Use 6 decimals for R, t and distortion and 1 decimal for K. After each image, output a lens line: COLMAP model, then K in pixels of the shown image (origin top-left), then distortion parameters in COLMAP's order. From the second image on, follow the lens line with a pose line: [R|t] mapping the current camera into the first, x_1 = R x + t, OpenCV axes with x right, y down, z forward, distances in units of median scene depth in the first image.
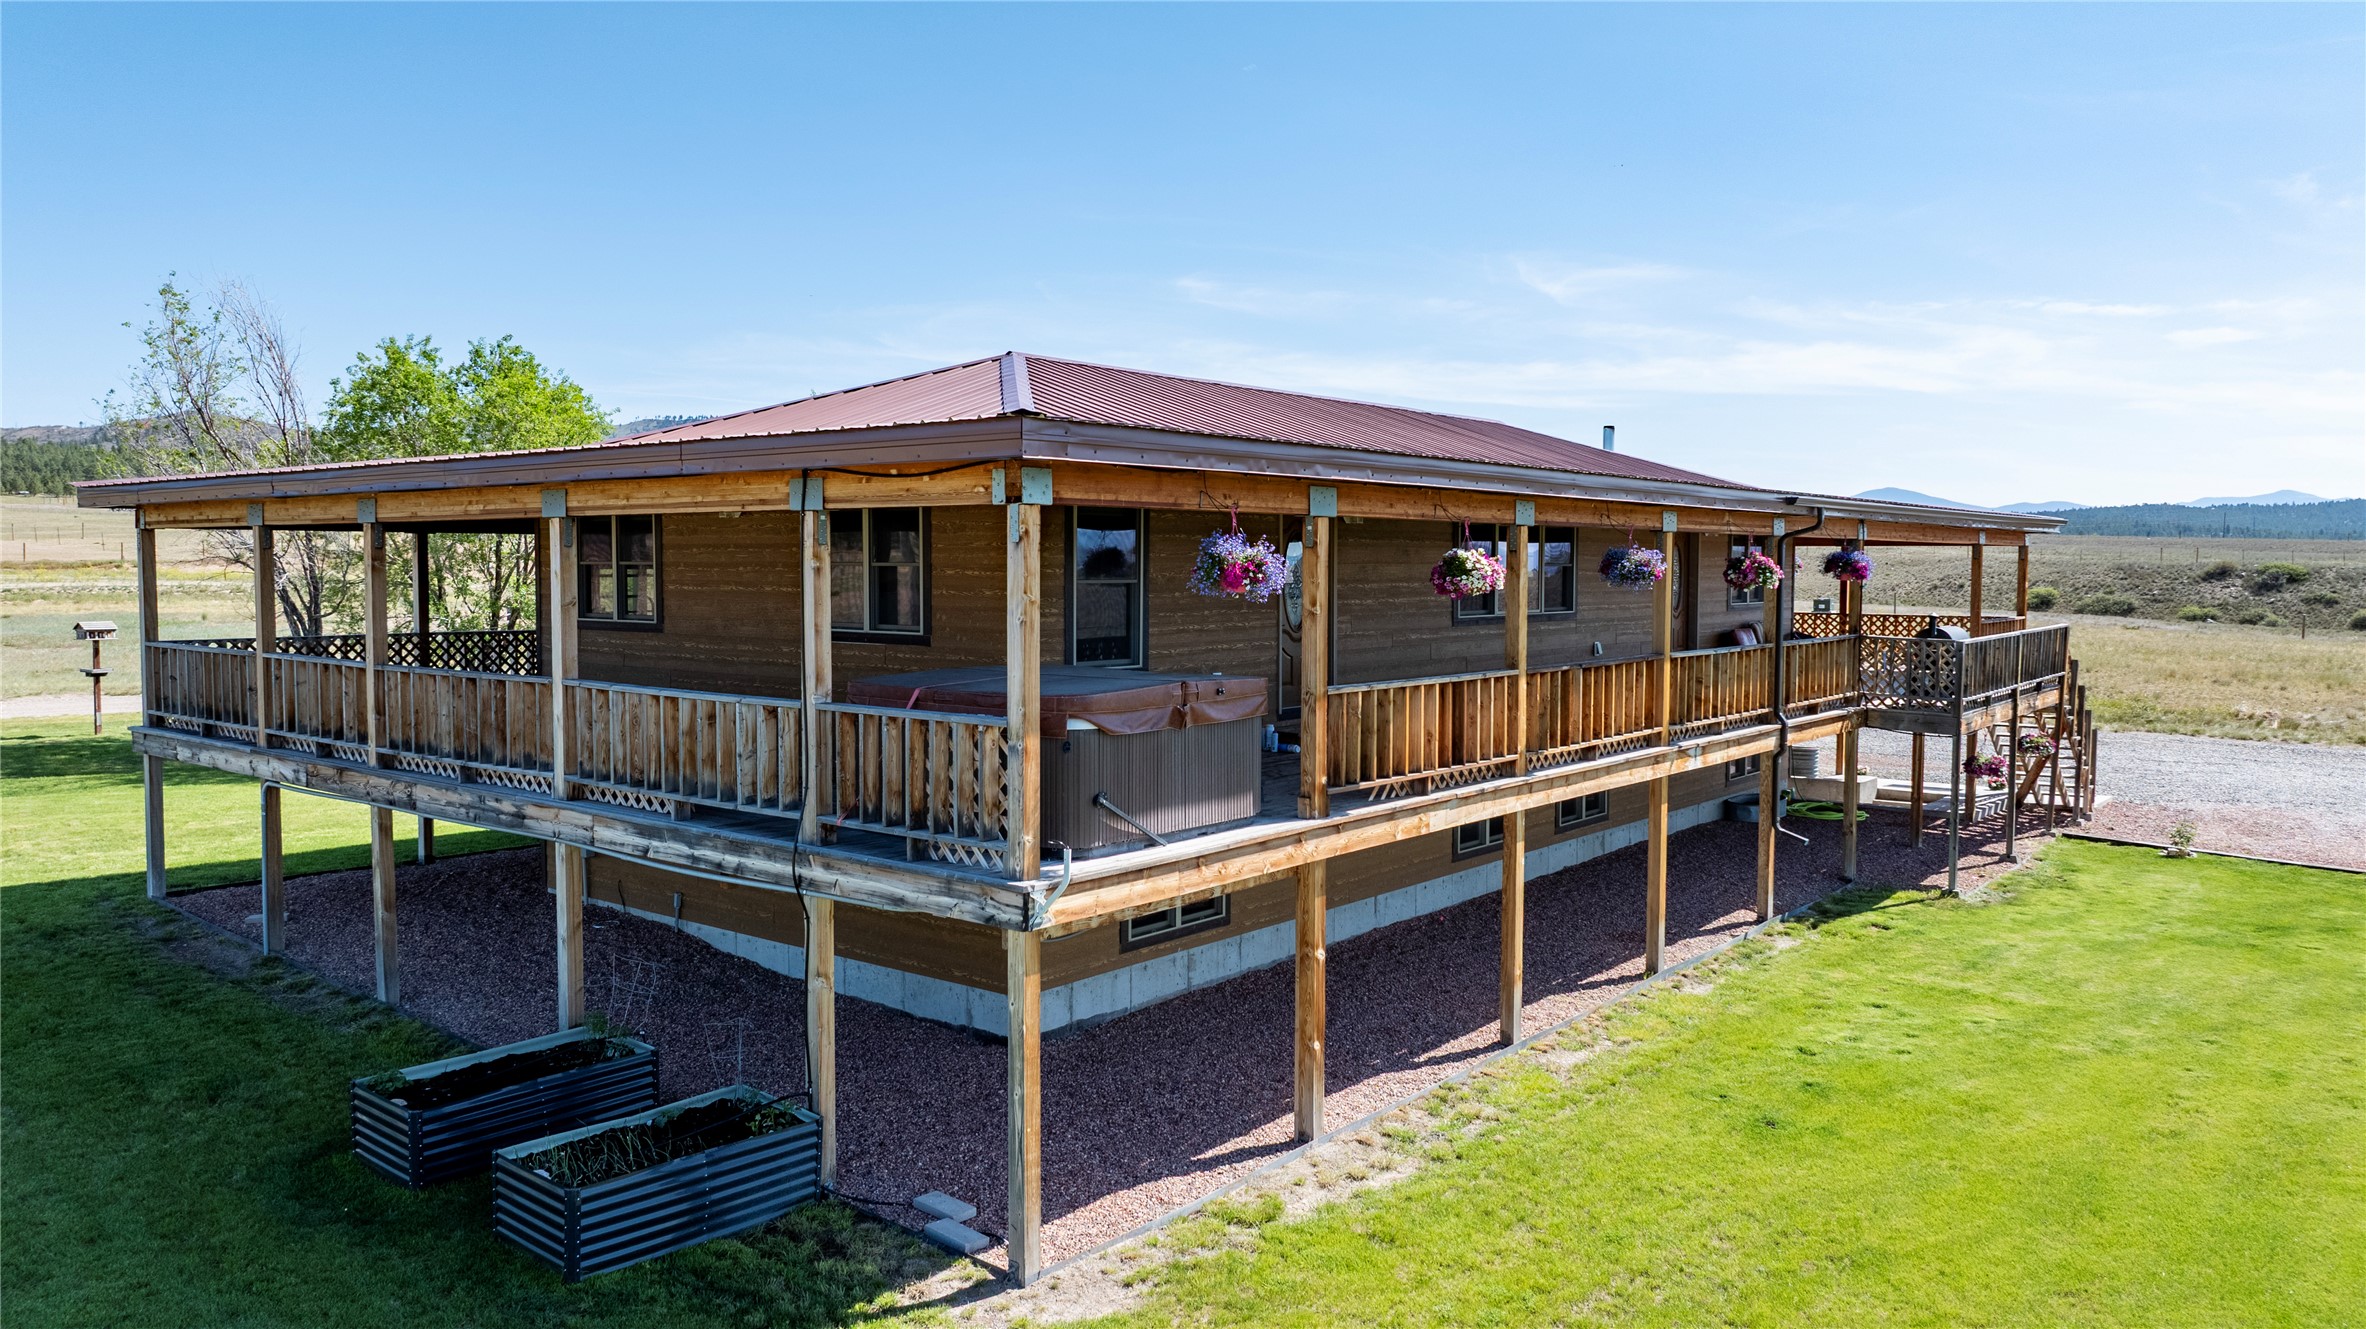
lens RADIAL K [[1664.8, 0, 1192.4], [0, 1664.8, 657.3], [0, 0, 1]] dist [-0.018344, -0.003432]
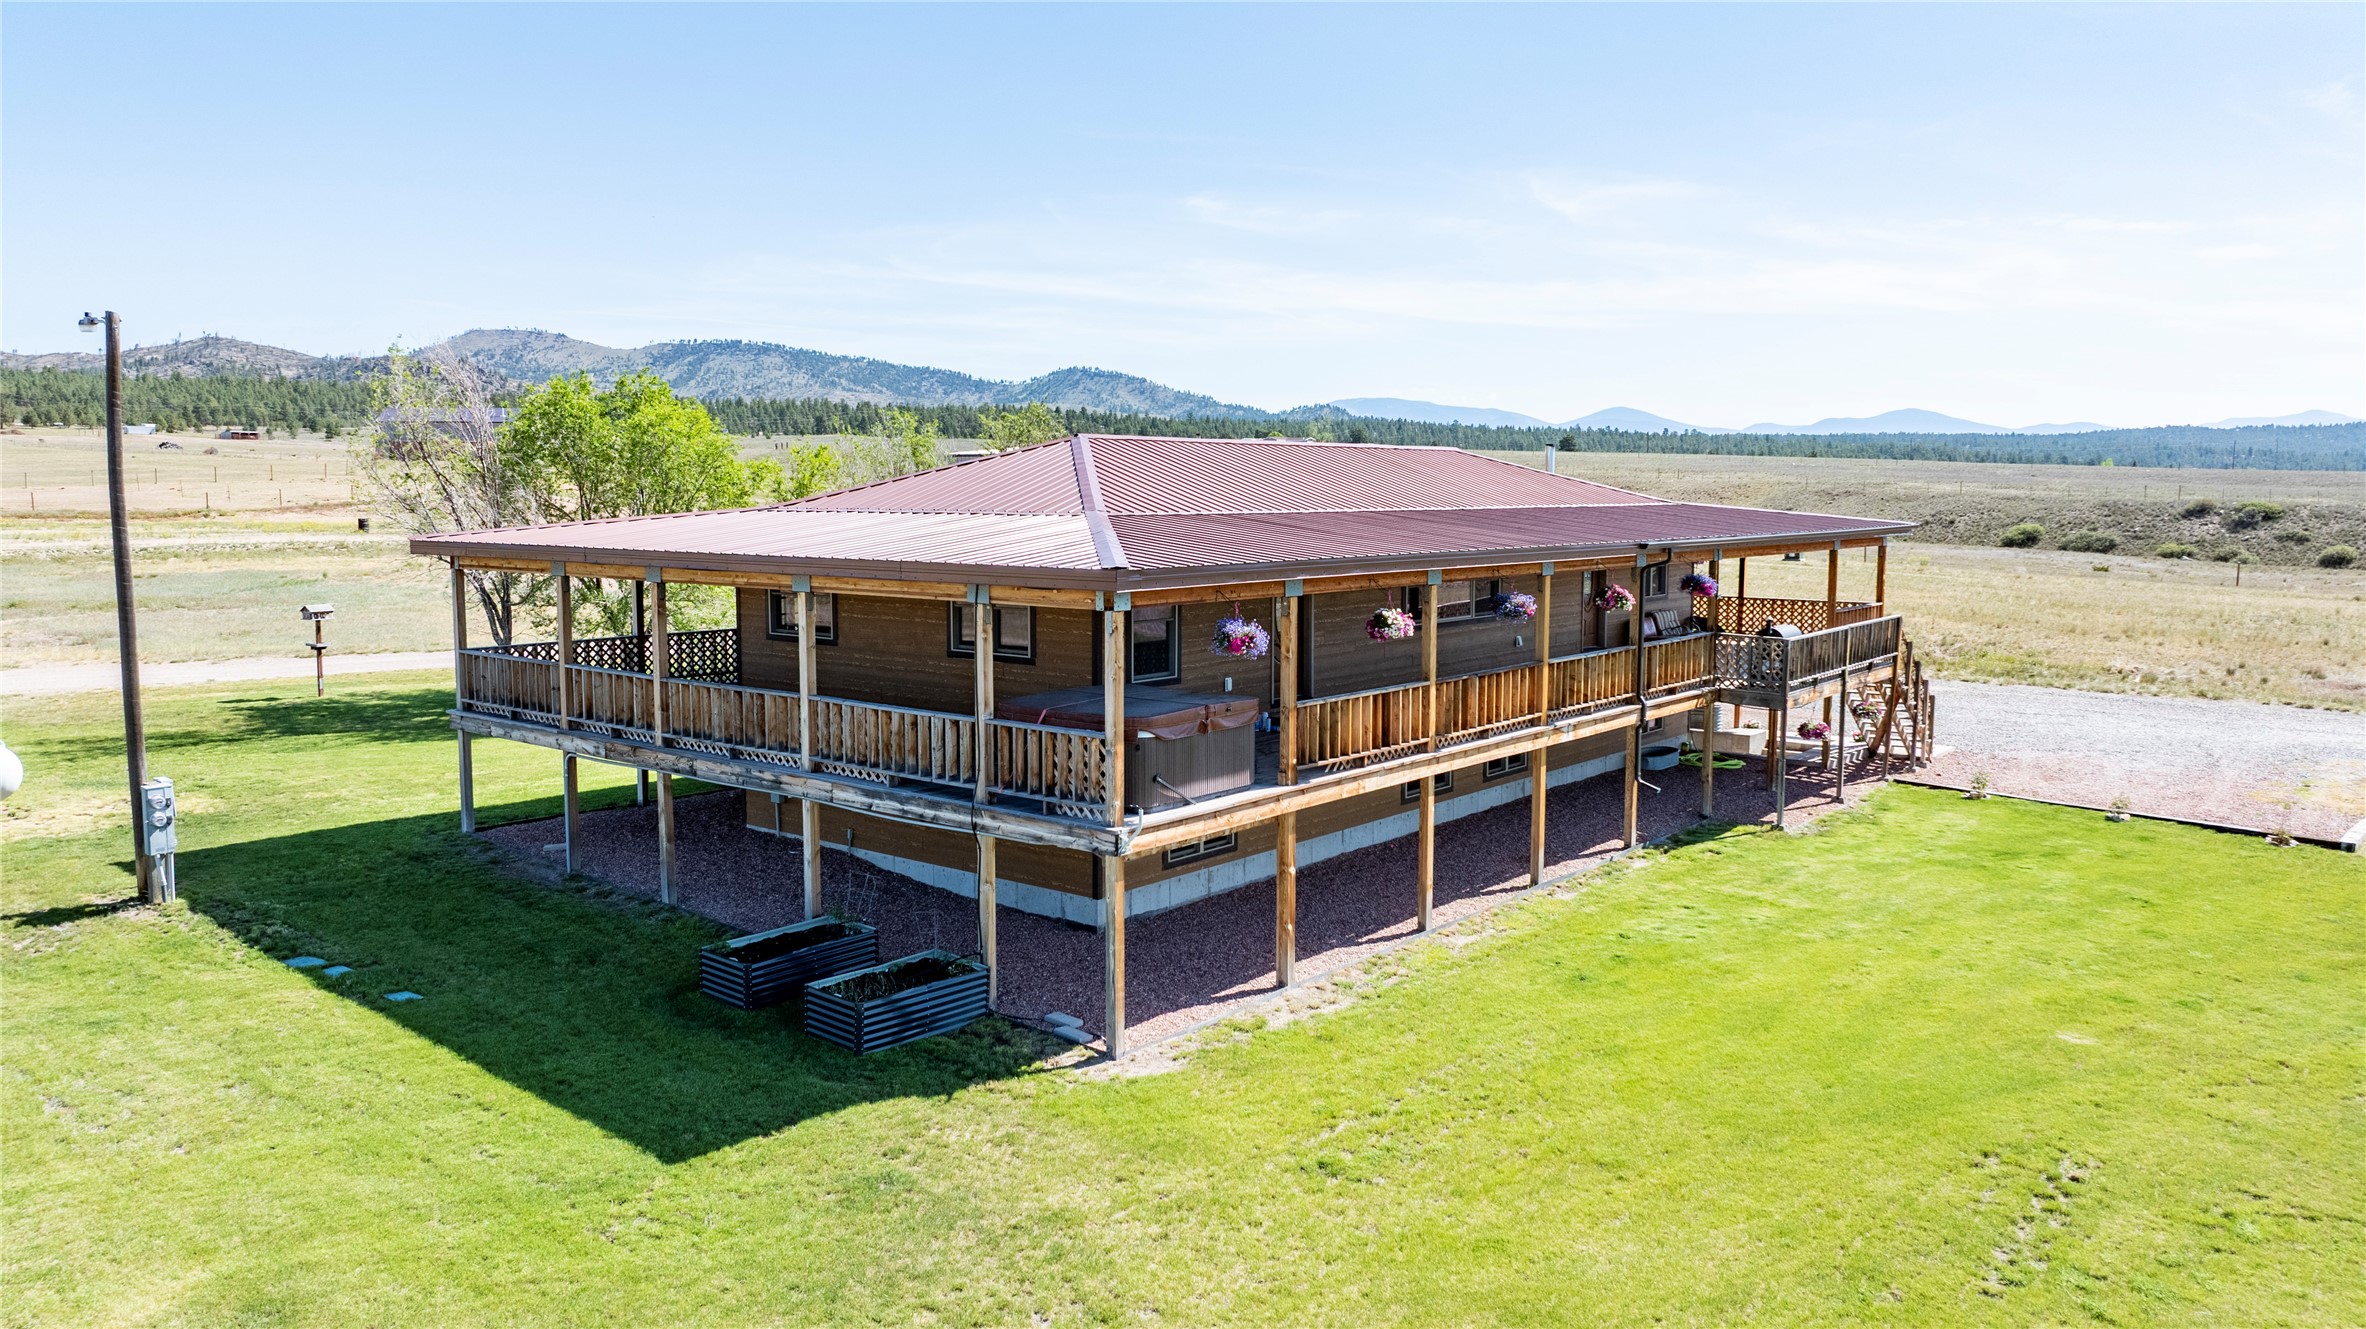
lens RADIAL K [[1662.9, 0, 1193.3], [0, 1662.9, 653.5], [0, 0, 1]] dist [-0.000271, -0.044569]
pose [[0.999955, -0.001109, -0.009374, -0.002488], [0.001520, 0.999033, 0.043944, -0.092599], [0.009317, -0.043956, 0.998990, -0.545451]]
